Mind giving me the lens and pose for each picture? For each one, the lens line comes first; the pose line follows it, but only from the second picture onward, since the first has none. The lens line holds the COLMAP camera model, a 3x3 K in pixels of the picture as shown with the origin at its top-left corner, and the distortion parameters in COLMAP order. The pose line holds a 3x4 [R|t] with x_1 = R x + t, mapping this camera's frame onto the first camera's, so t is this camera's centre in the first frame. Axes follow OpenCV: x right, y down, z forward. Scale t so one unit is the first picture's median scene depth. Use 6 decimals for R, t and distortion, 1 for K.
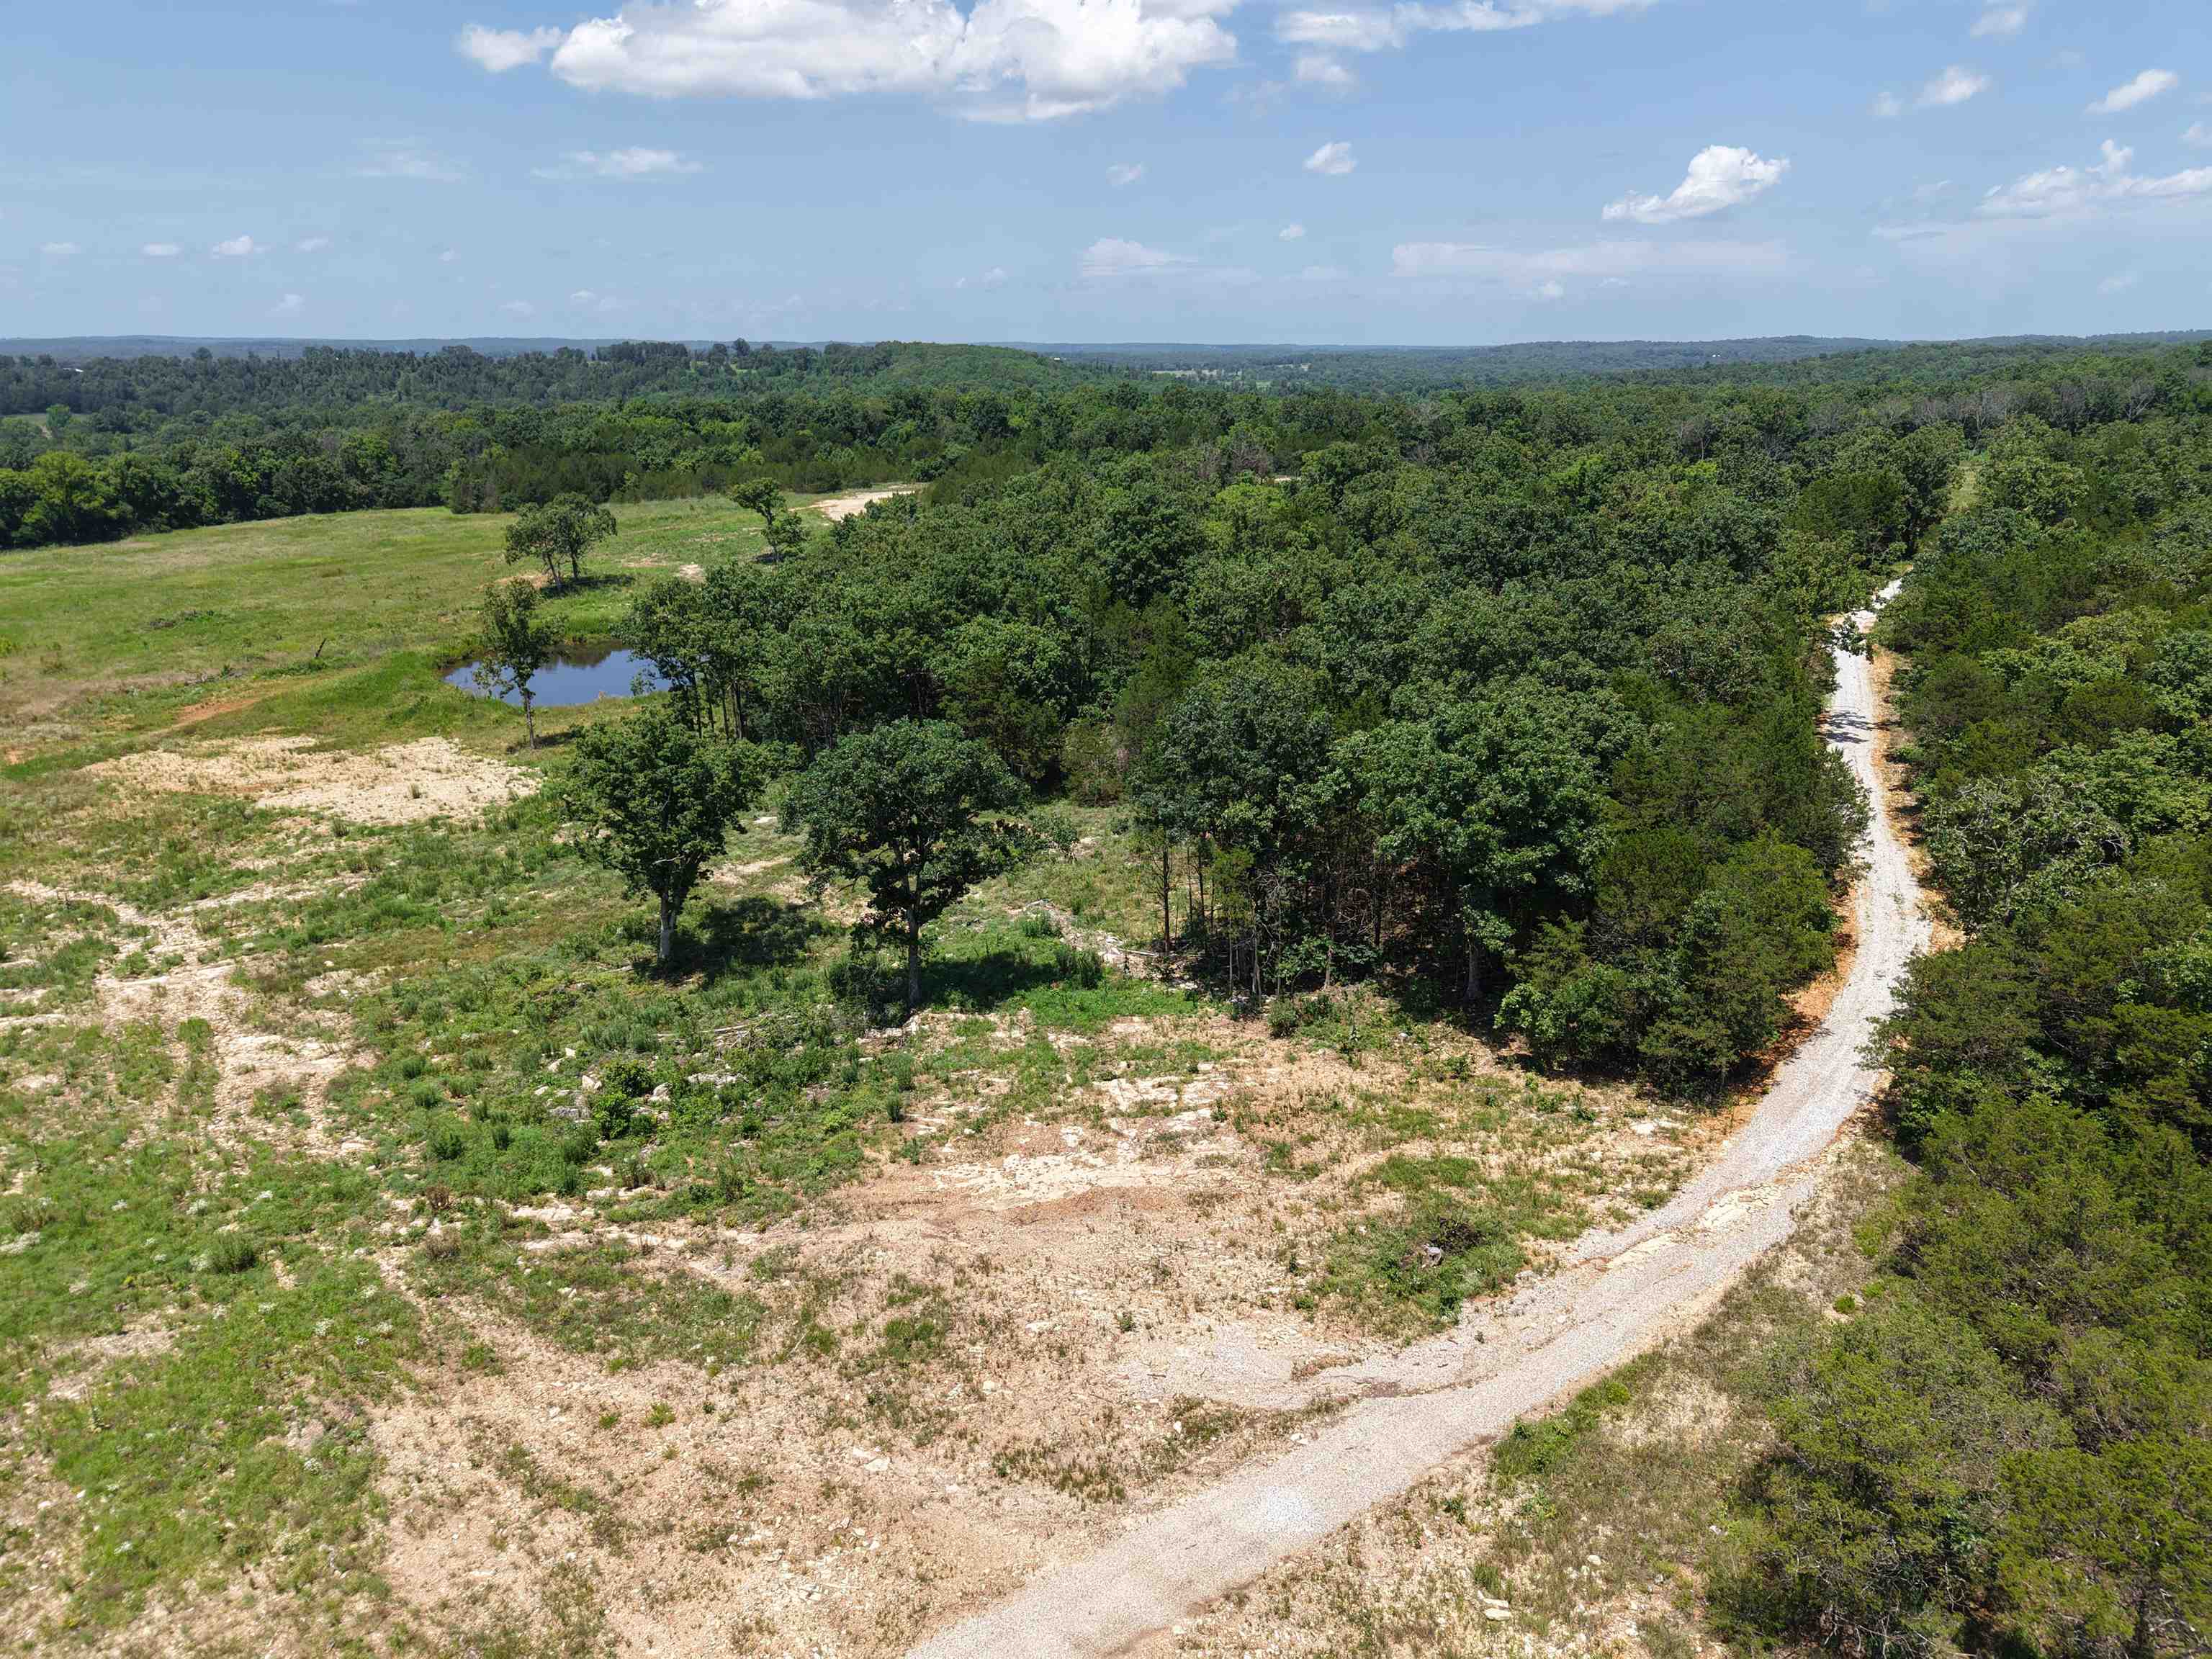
lens RADIAL K [[1491.3, 0, 1125.4], [0, 1491.3, 858.5], [0, 0, 1]] dist [0.012398, -0.008034]
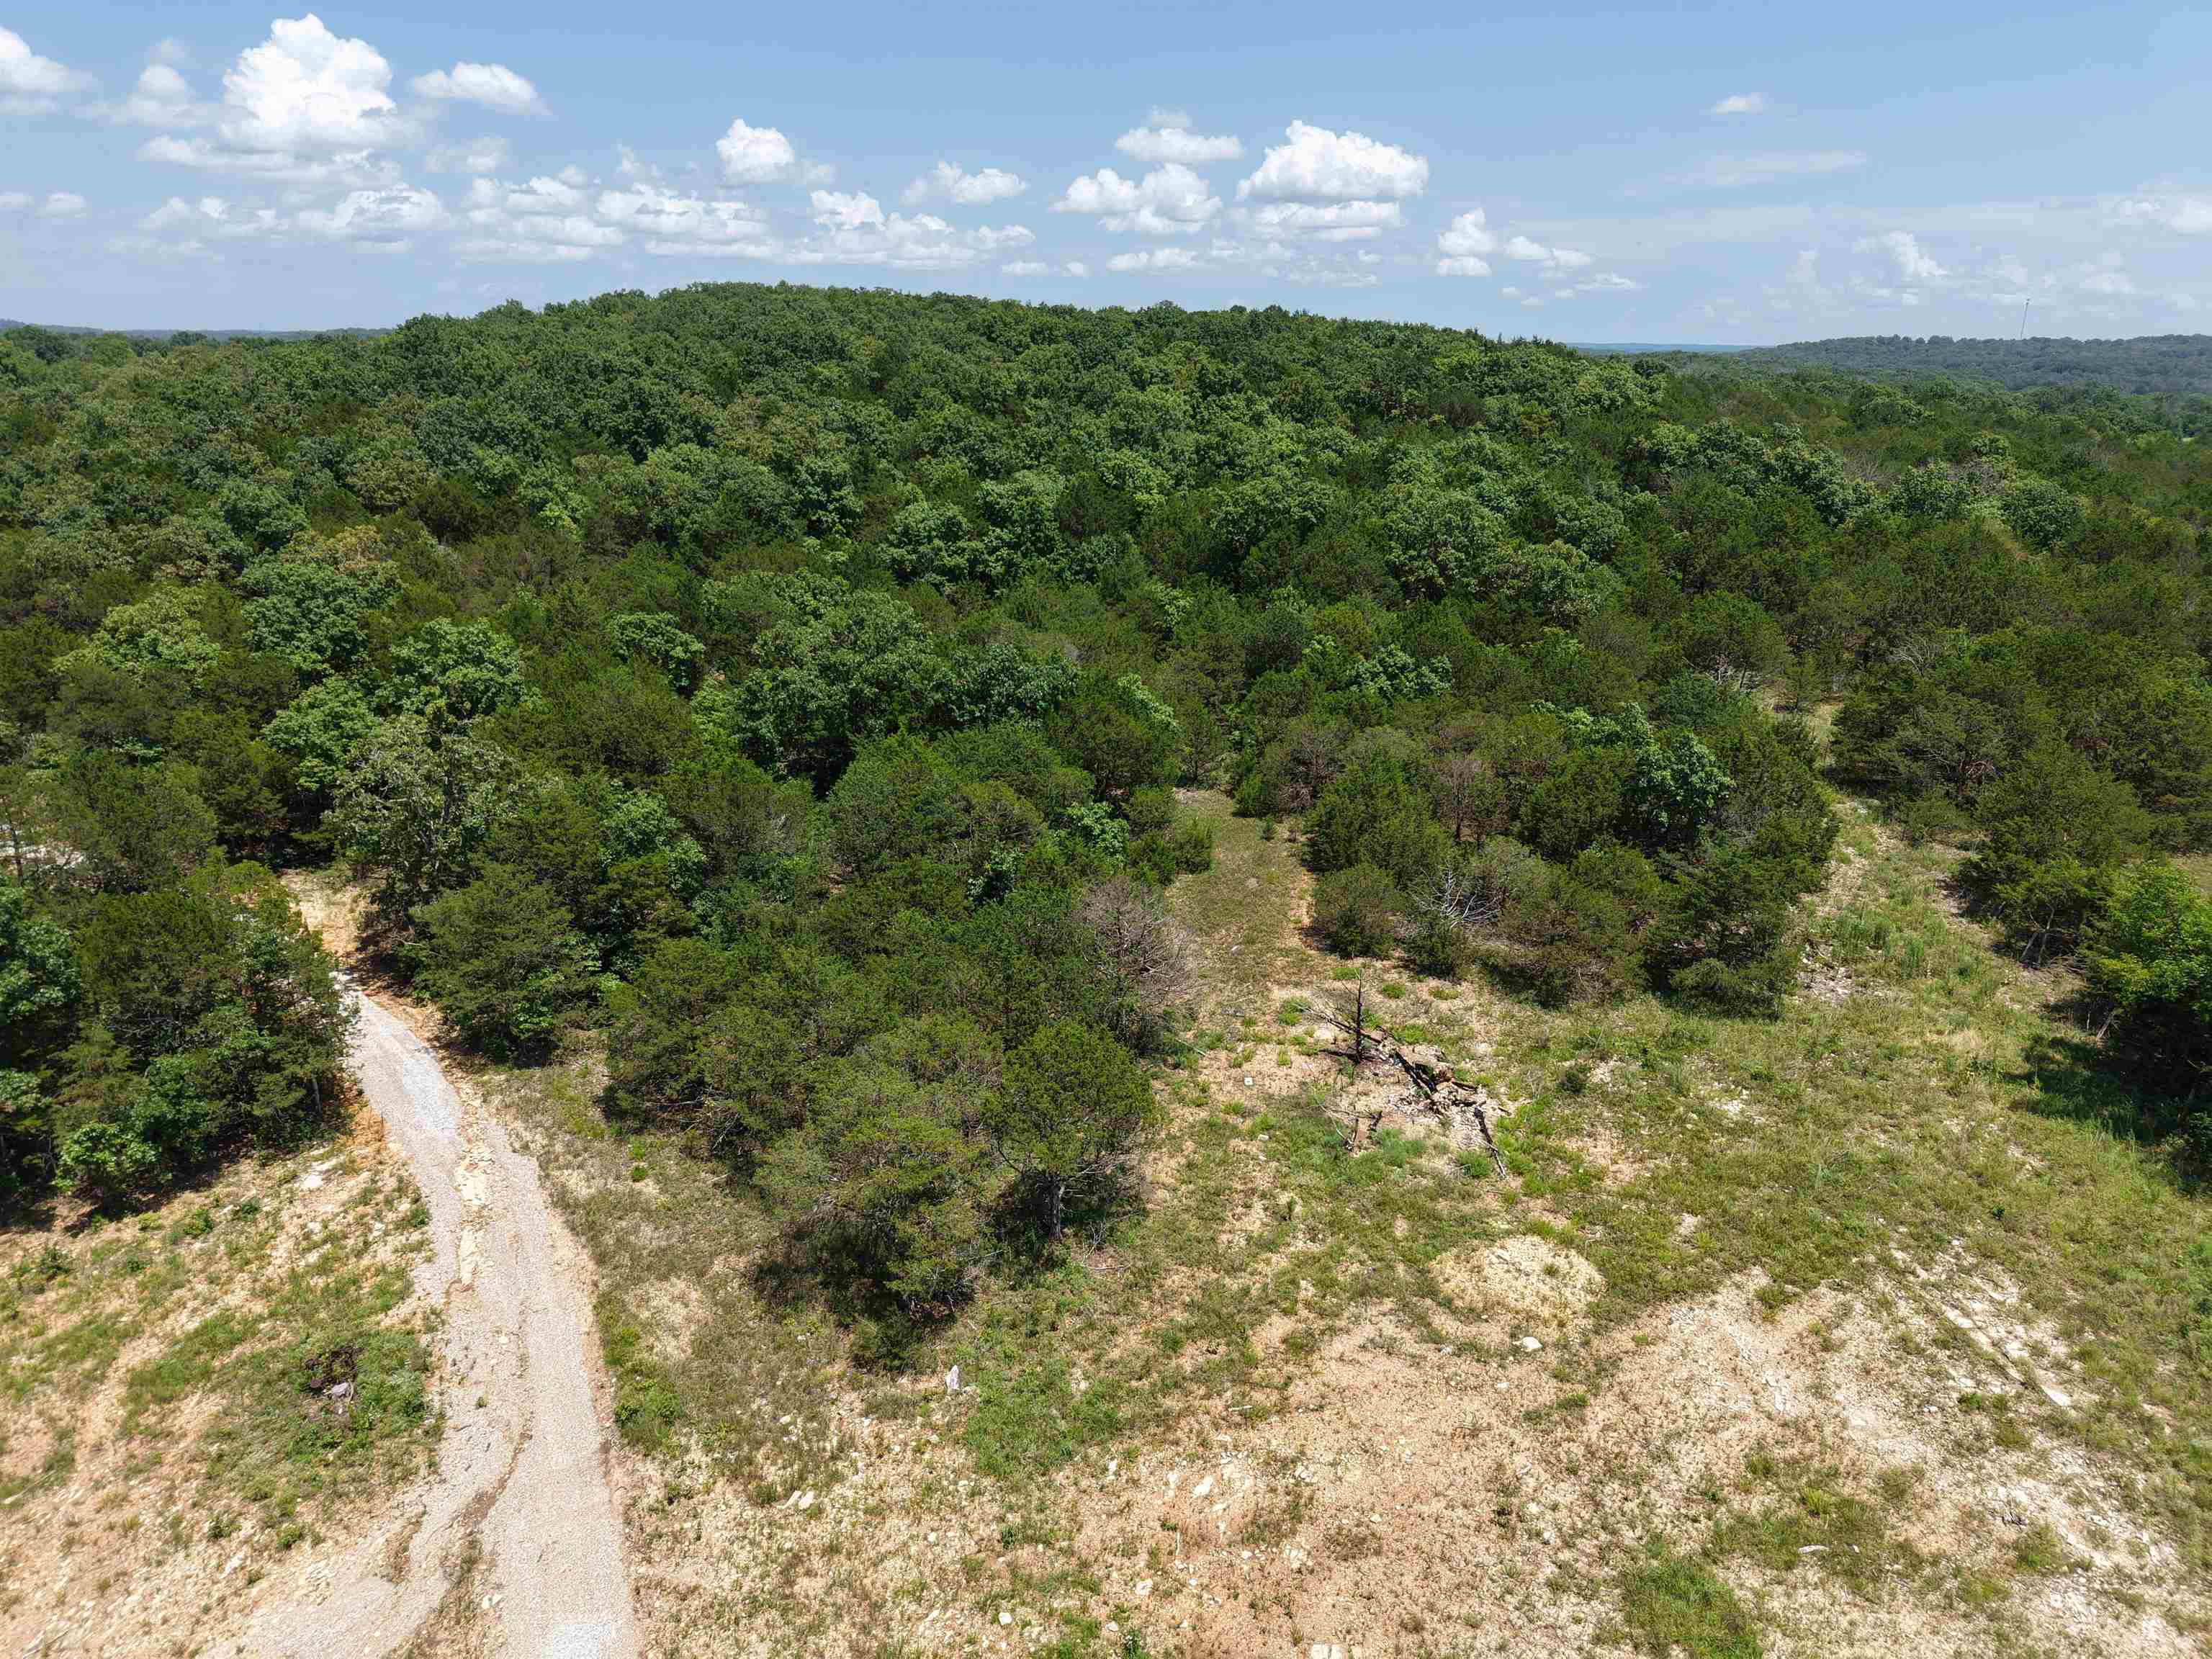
lens RADIAL K [[1491.3, 0, 1114.9], [0, 1491.3, 839.8], [0, 0, 1]] dist [0.012398, -0.008034]
pose [[0.172149, -0.310650, 0.934805, -0.058112], [0.318032, 0.915682, 0.245728, -0.013142], [-0.932320, 0.254996, 0.256430, 0.039077]]
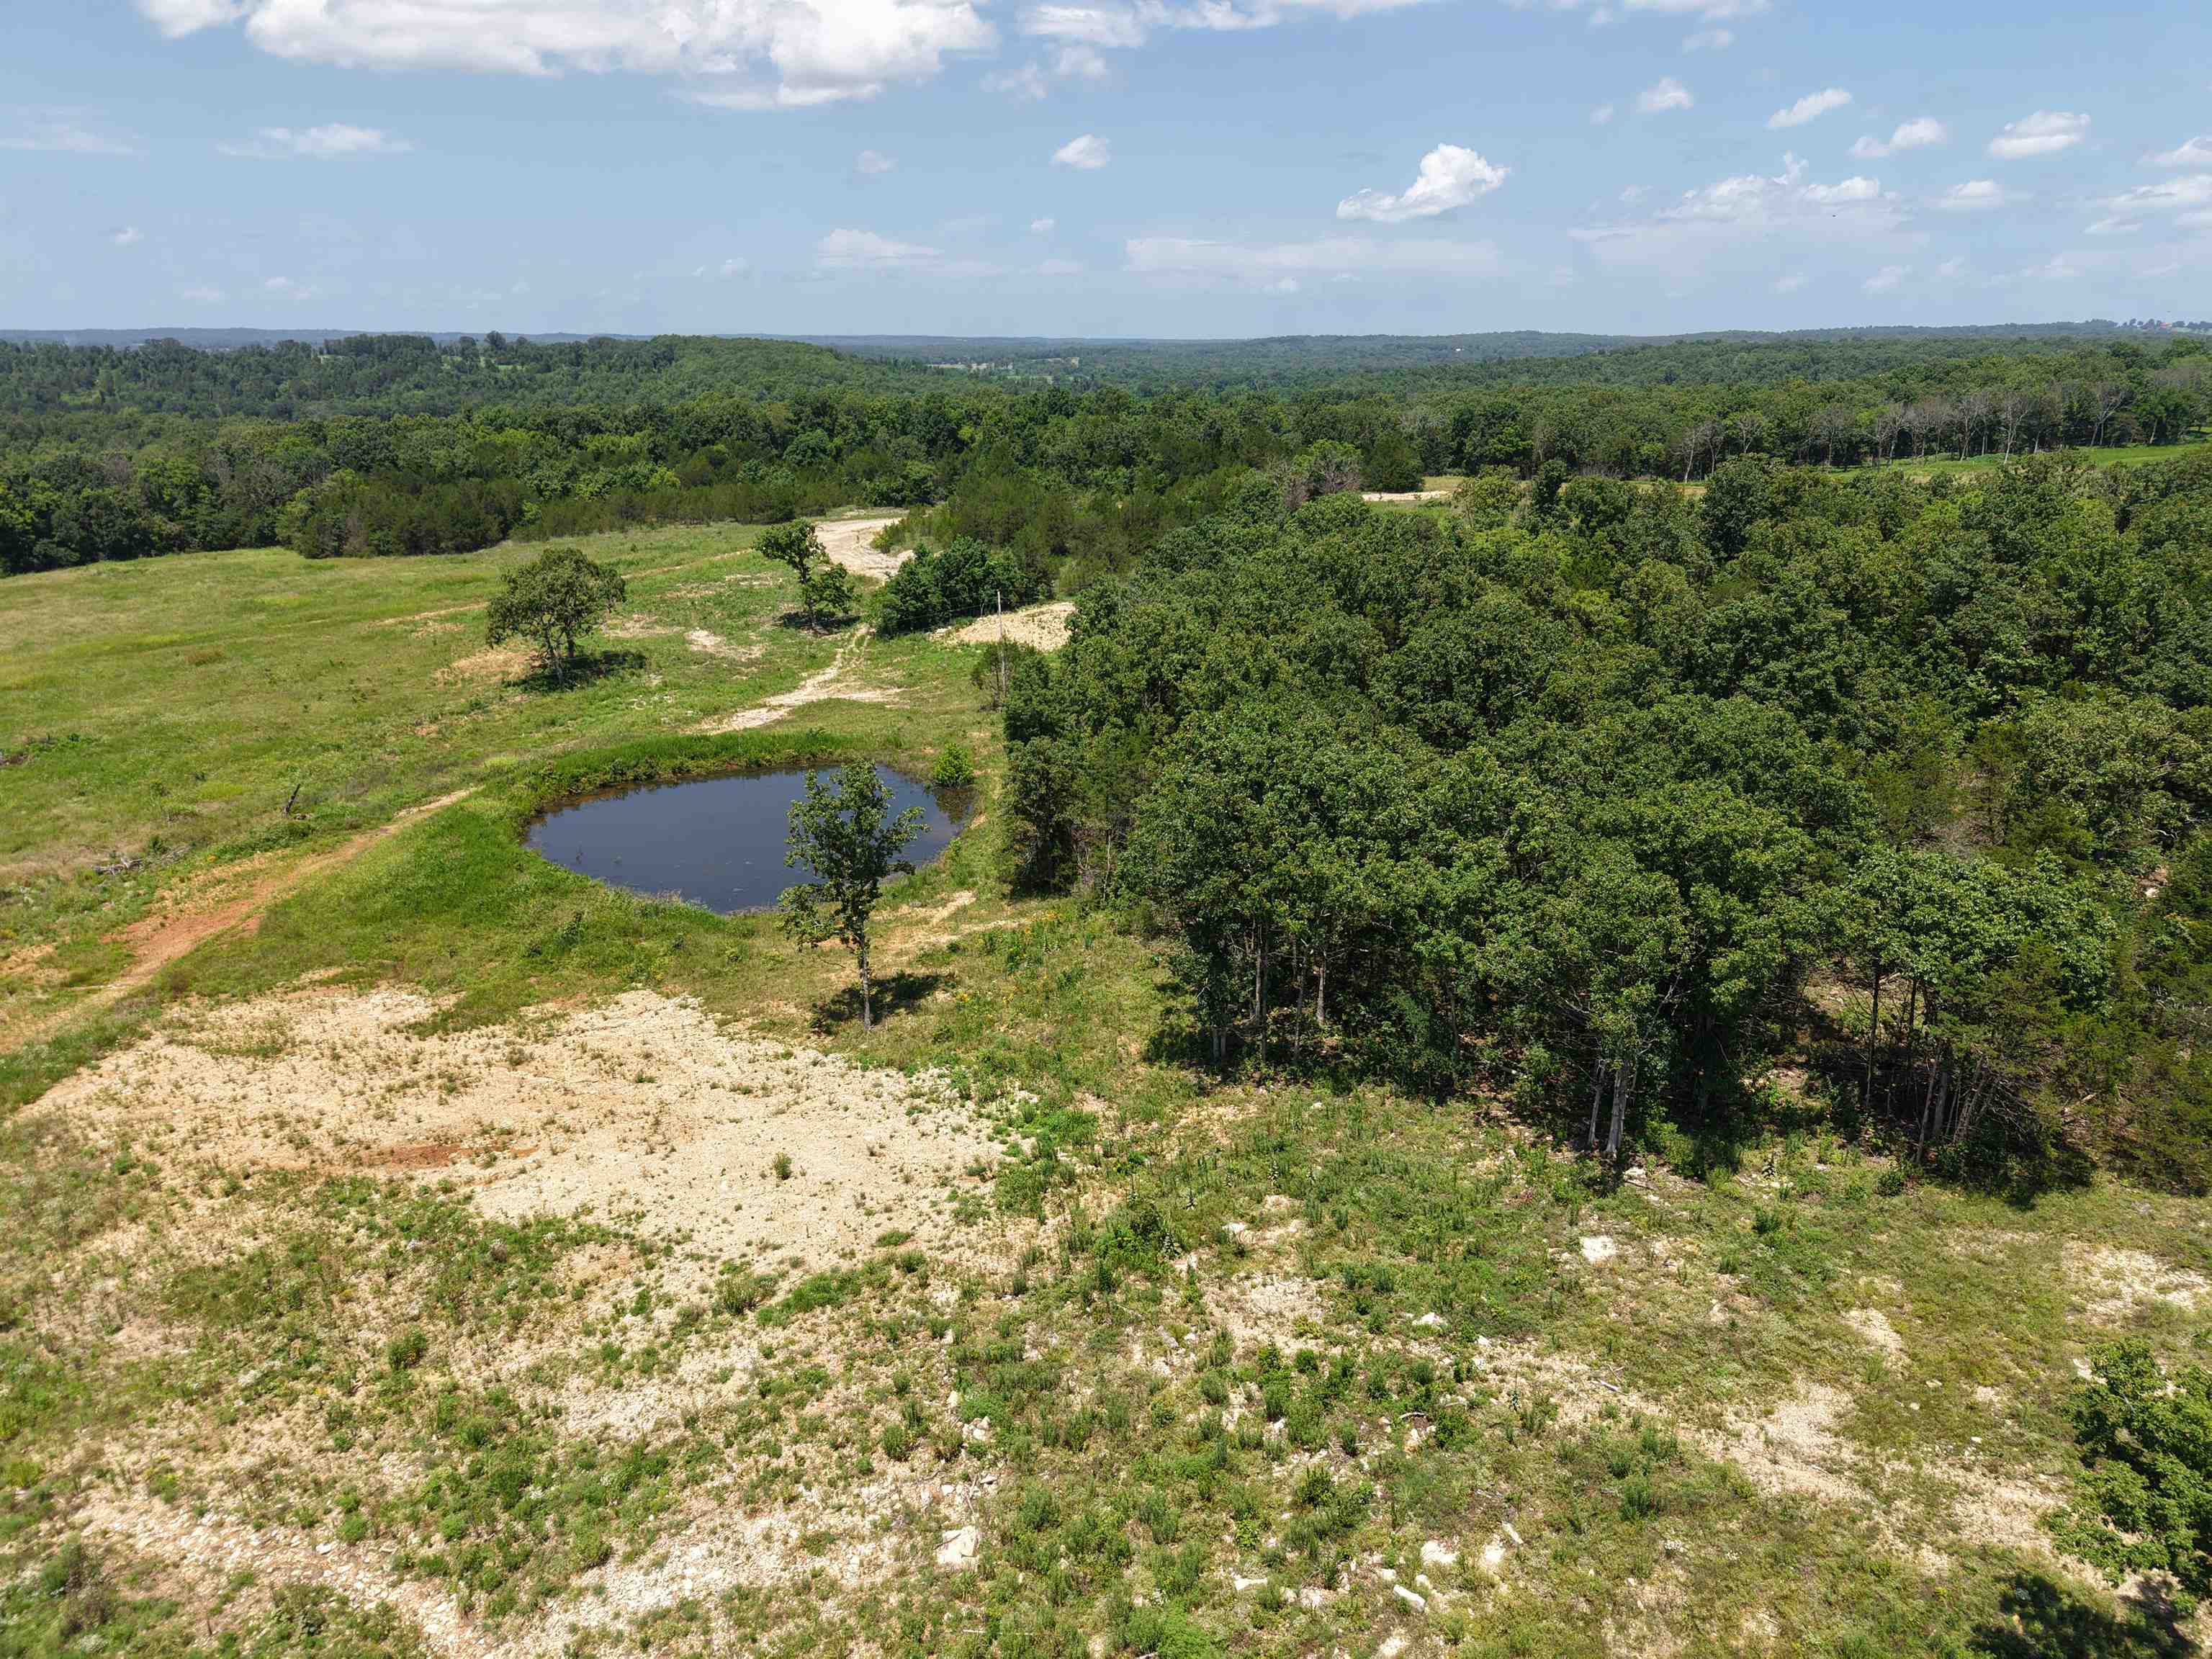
lens RADIAL K [[1491.3, 0, 1100.8], [0, 1491.3, 826.1], [0, 0, 1]] dist [0.012398, -0.008034]
pose [[0.987181, -0.048239, 0.152143, -0.148713], [0.050456, 0.998669, -0.010740, -0.054797], [-0.151422, 0.018279, 0.988300, 0.144173]]
